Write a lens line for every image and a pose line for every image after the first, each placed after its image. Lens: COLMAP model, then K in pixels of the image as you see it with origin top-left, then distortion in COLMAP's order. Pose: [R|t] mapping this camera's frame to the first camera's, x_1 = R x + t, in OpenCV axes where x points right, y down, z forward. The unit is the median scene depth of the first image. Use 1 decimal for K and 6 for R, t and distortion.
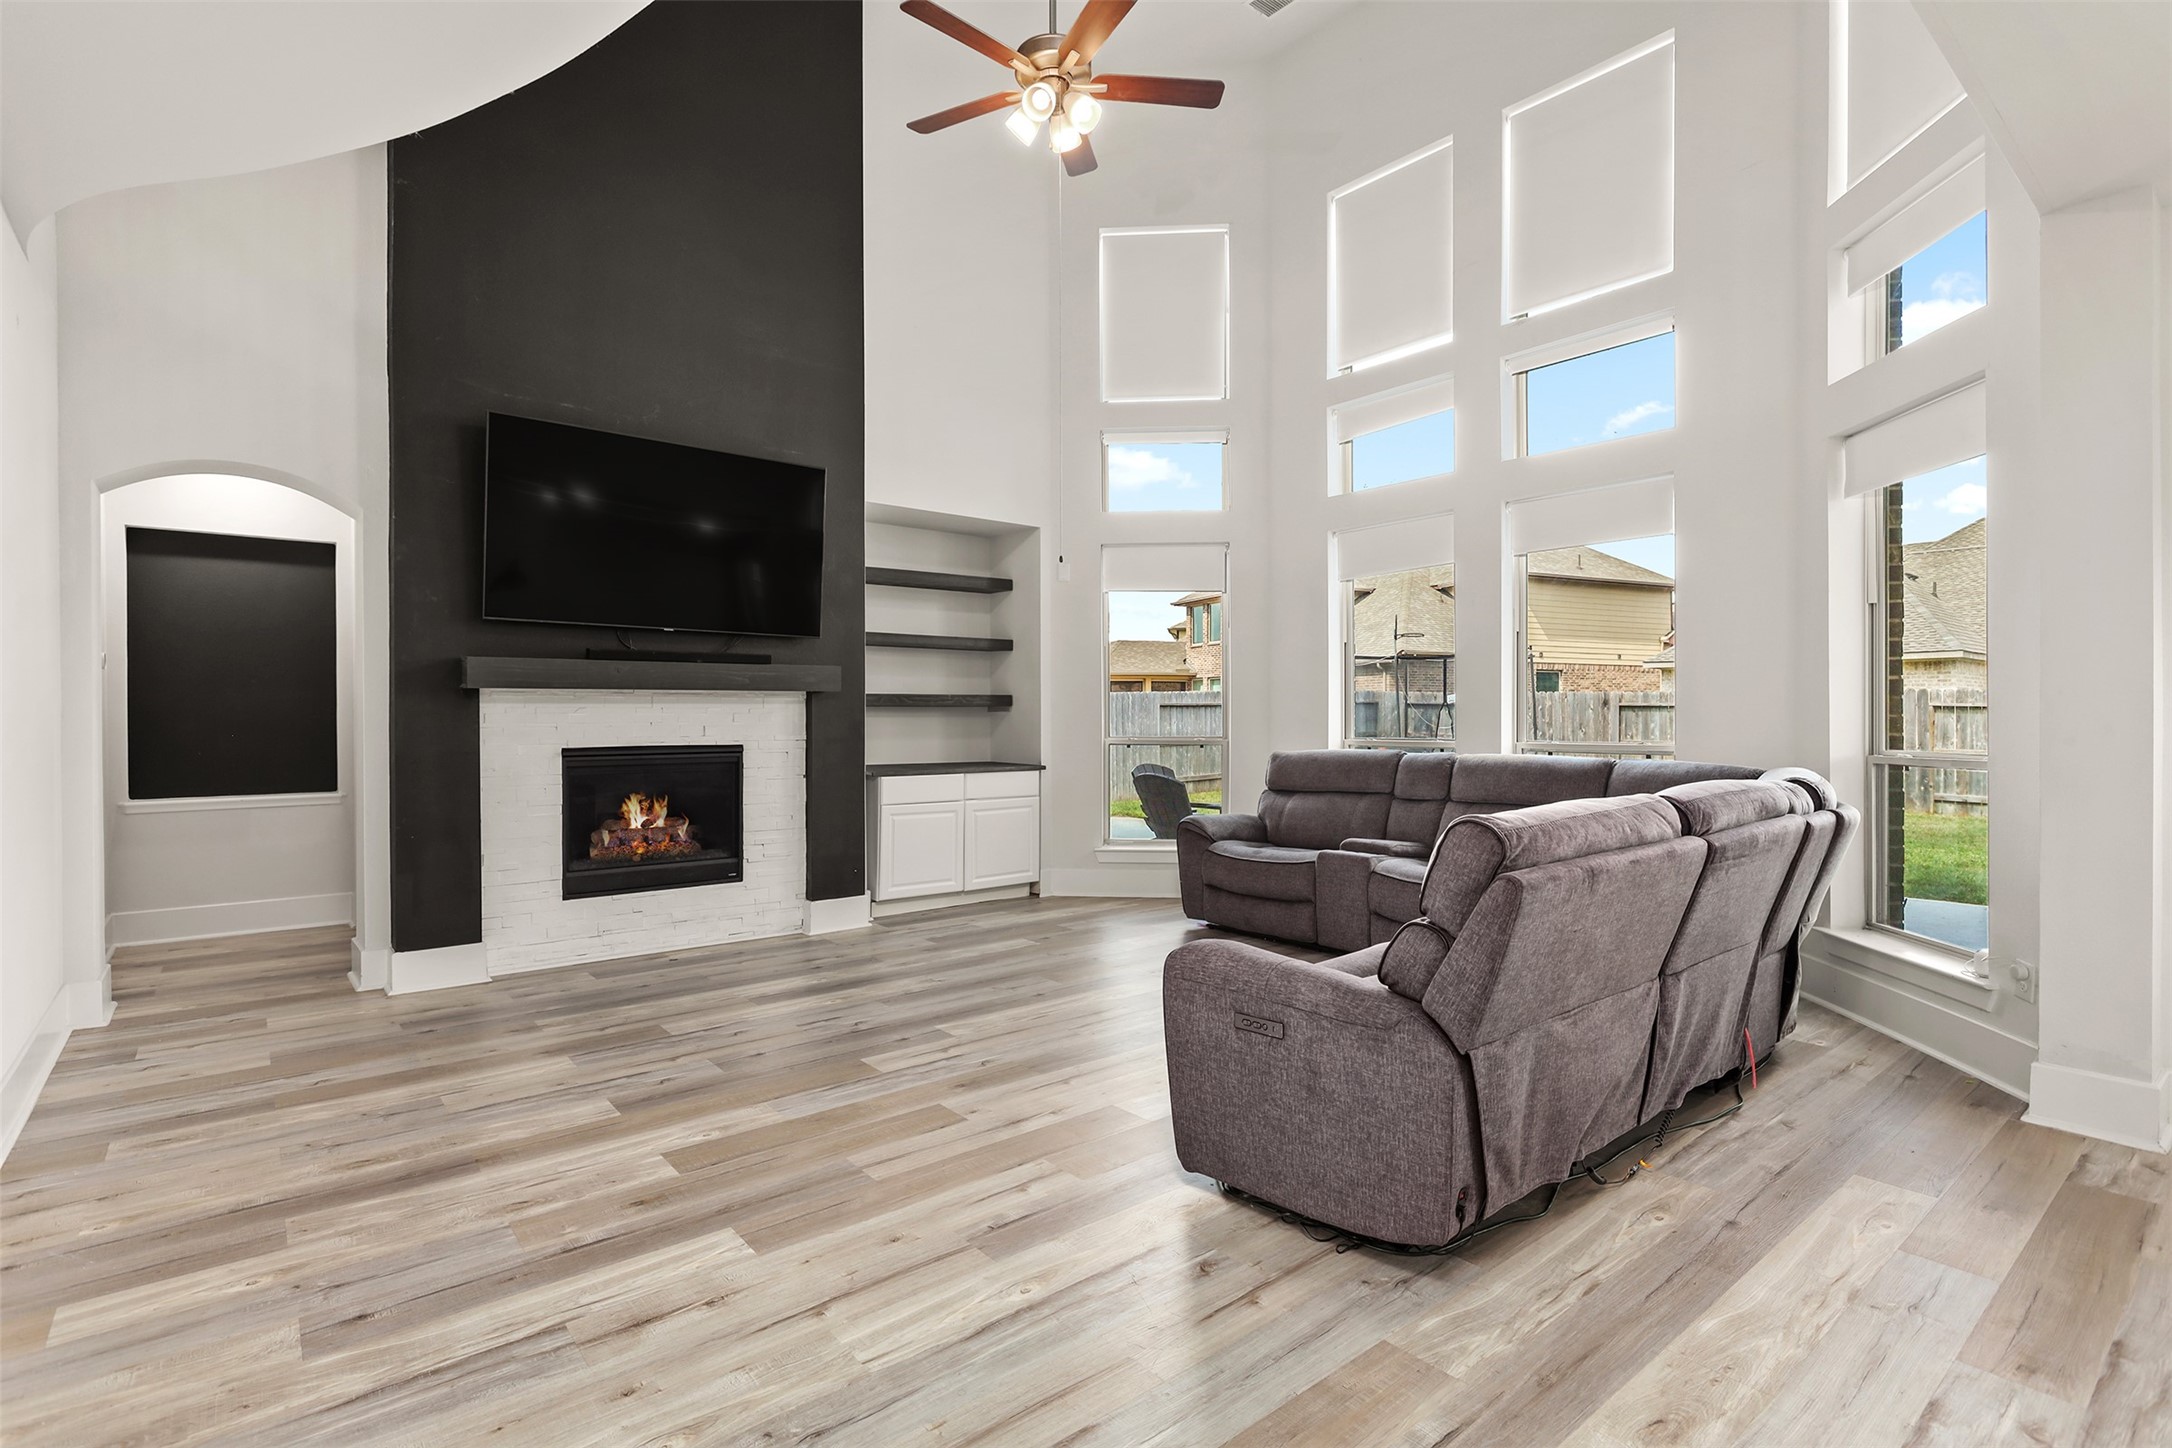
lens RADIAL K [[1031.6, 0, 1105.9], [0, 1031.6, 731.7], [0, 0, 1]] dist [-0.001541, -0.000336]
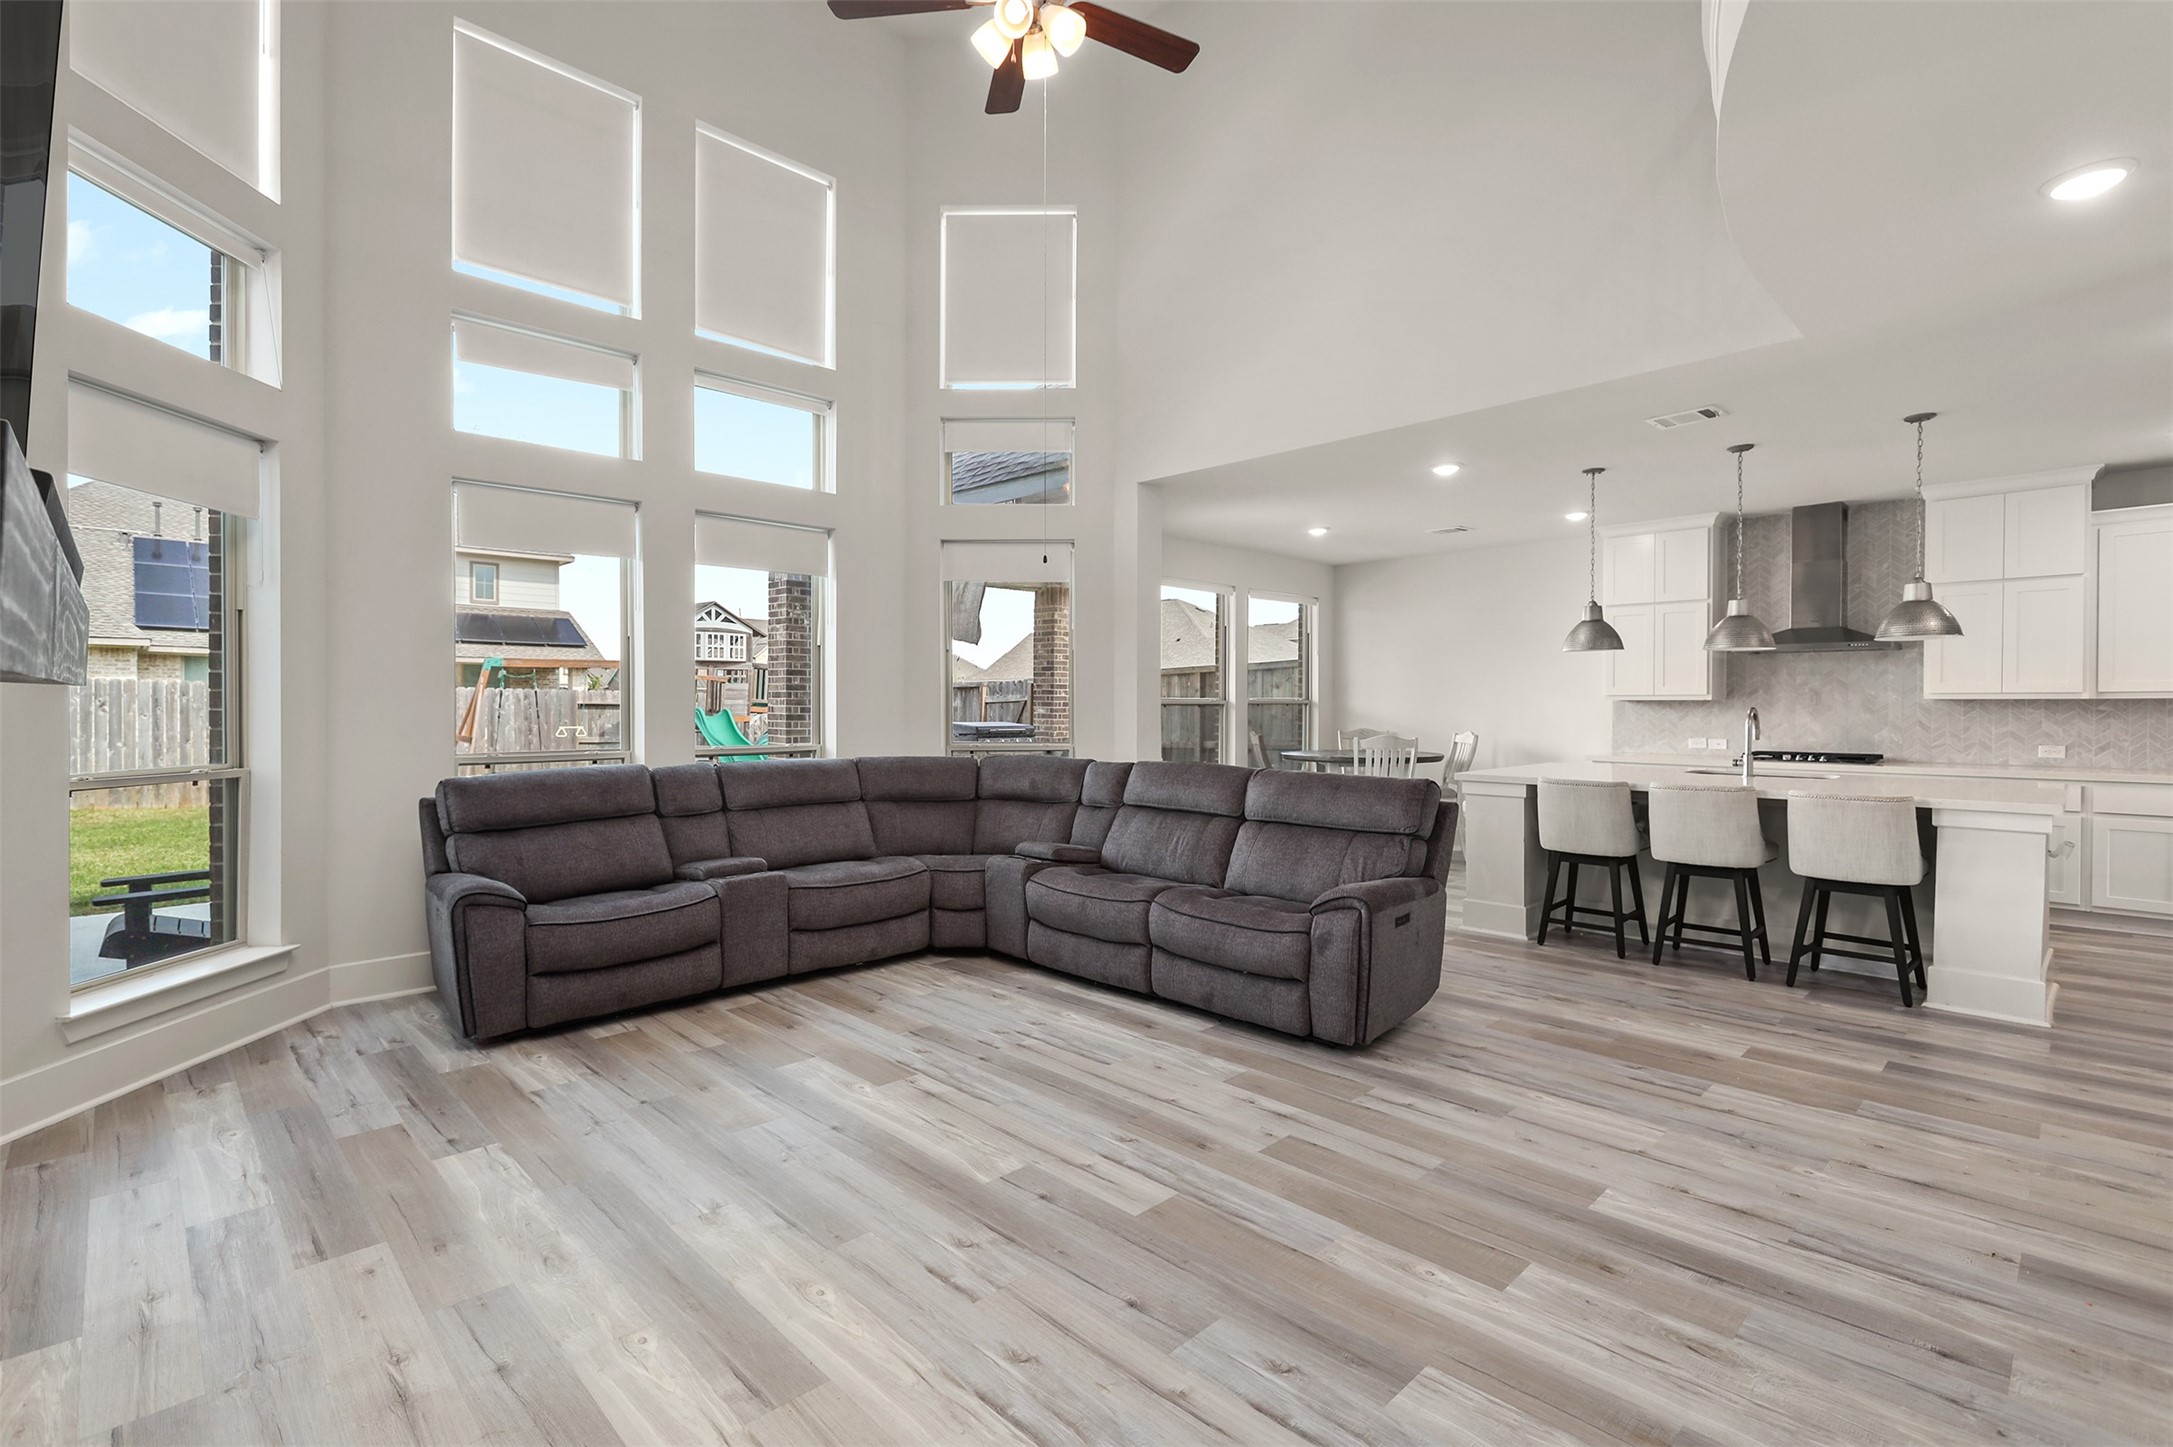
lens RADIAL K [[996.5, 0, 1074.9], [0, 996.5, 707.8], [0, 0, 1]] dist [0.012575, -0.000904]
pose [[-0.077339, -0.001652, 0.997003, -0.843194], [0.009574, 0.999951, 0.002400, -0.037295], [-0.996959, 0.009731, -0.077319, 0.985675]]
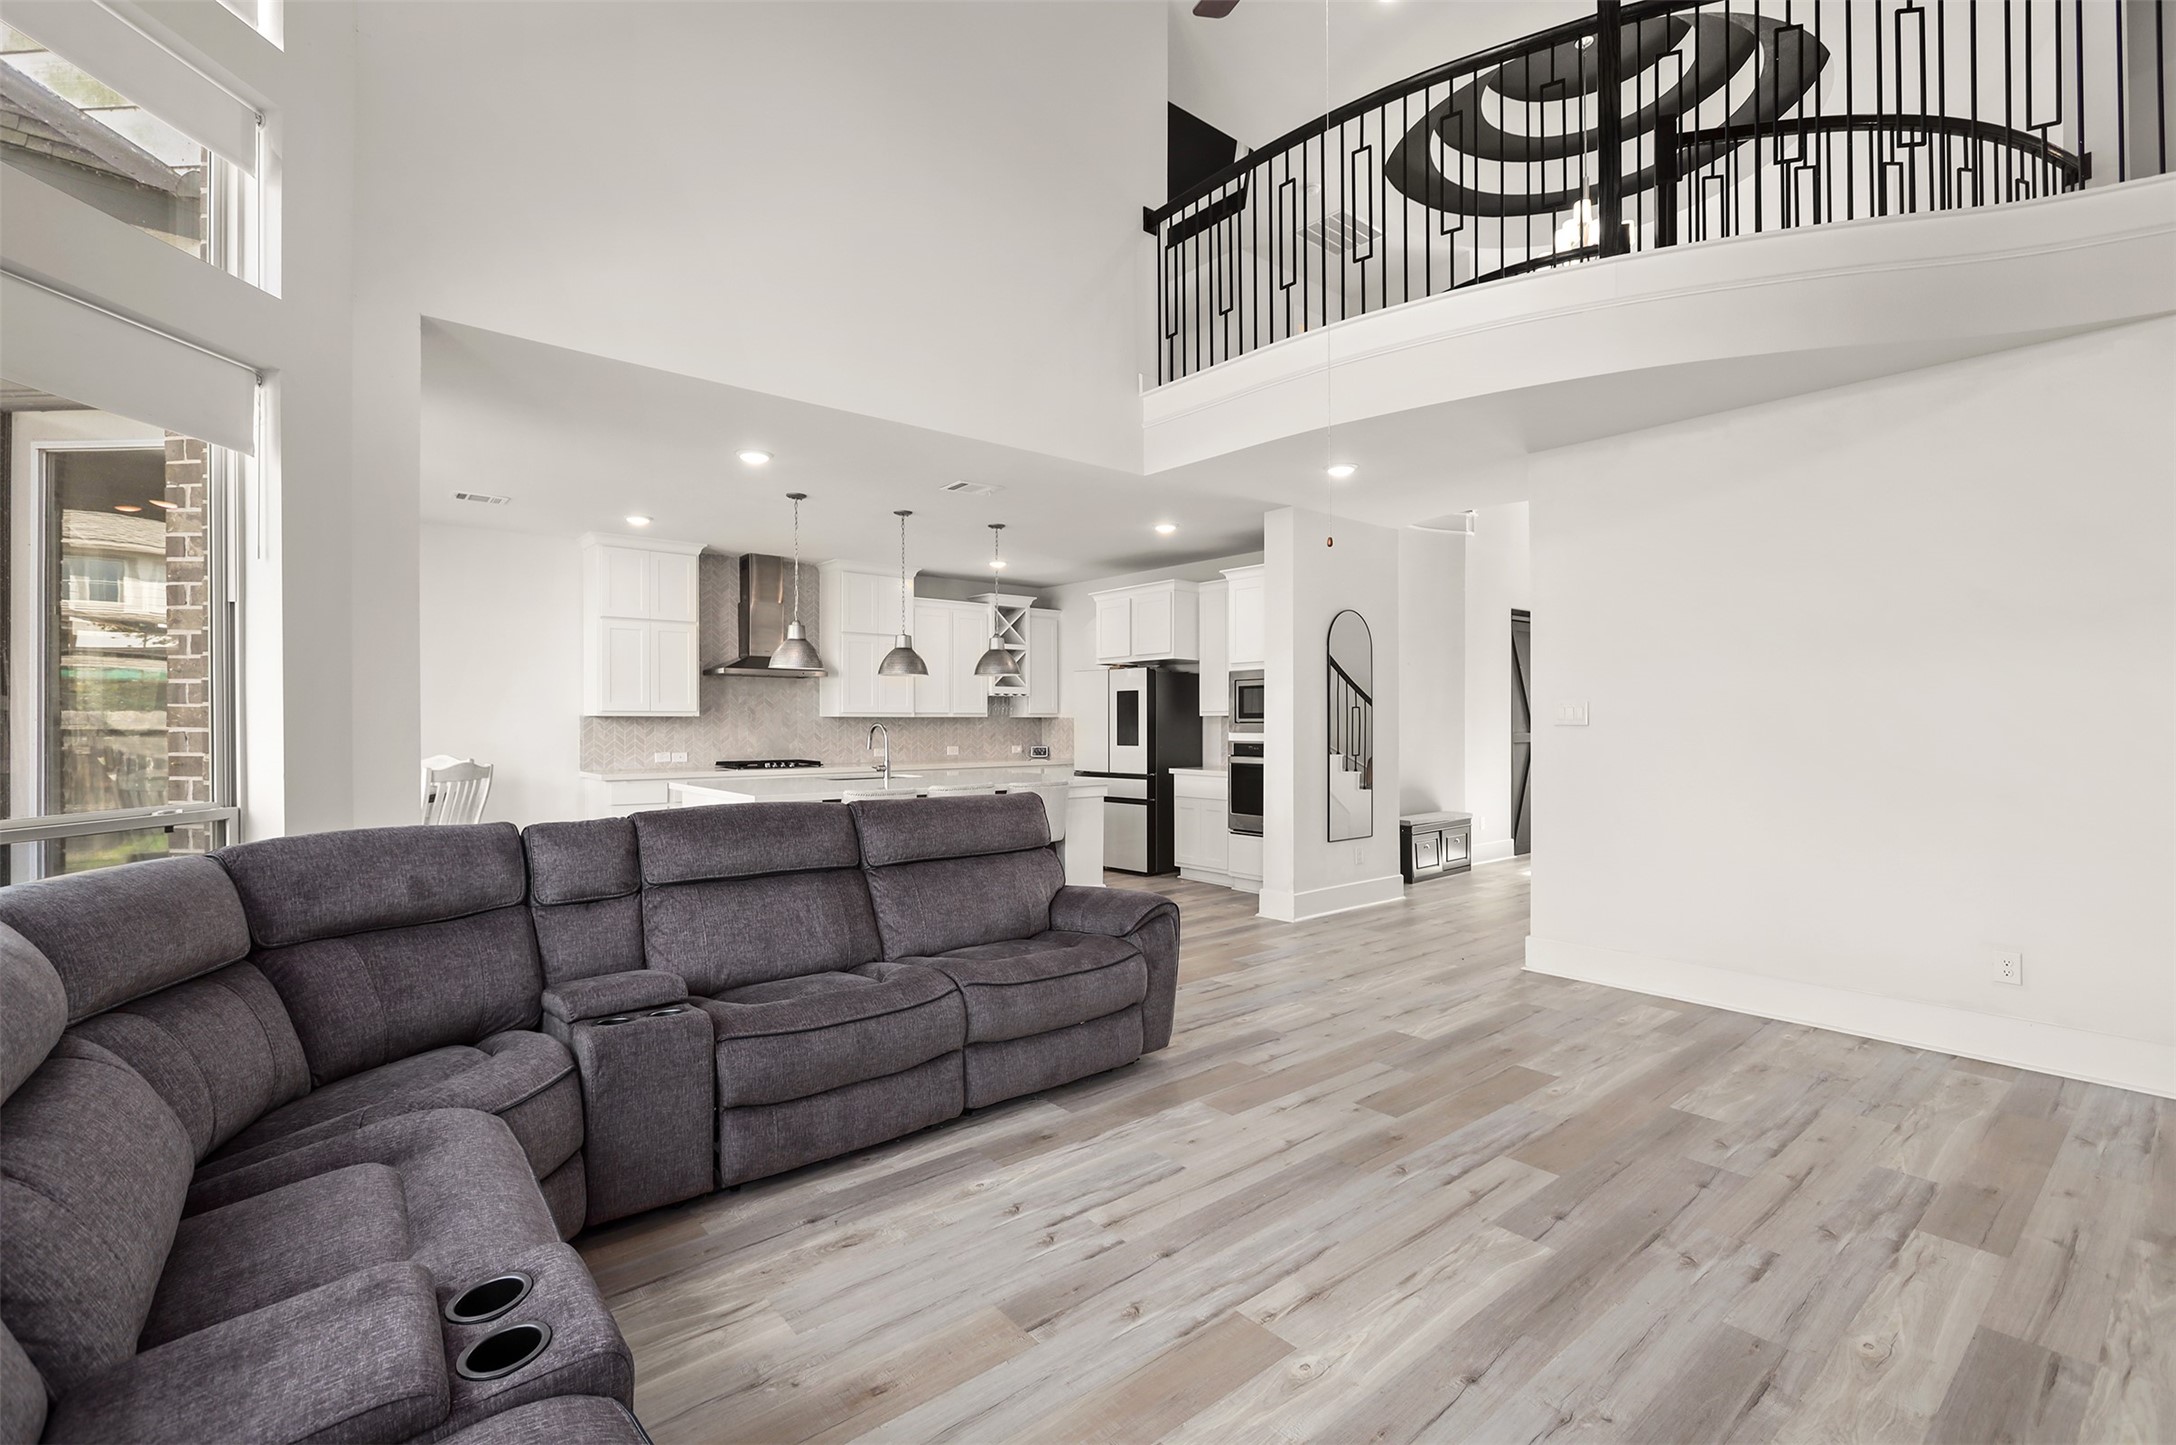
lens RADIAL K [[948.6, 0, 1109.1], [0, 948.6, 720.6], [0, 0, 1]] dist [0.001140, 0.002830]
pose [[-0.999998, 0.000749, -0.002079, 0.107030], [0.000732, 0.999964, 0.008462, -0.043109], [0.002085, 0.008460, -0.999962, 1.573161]]
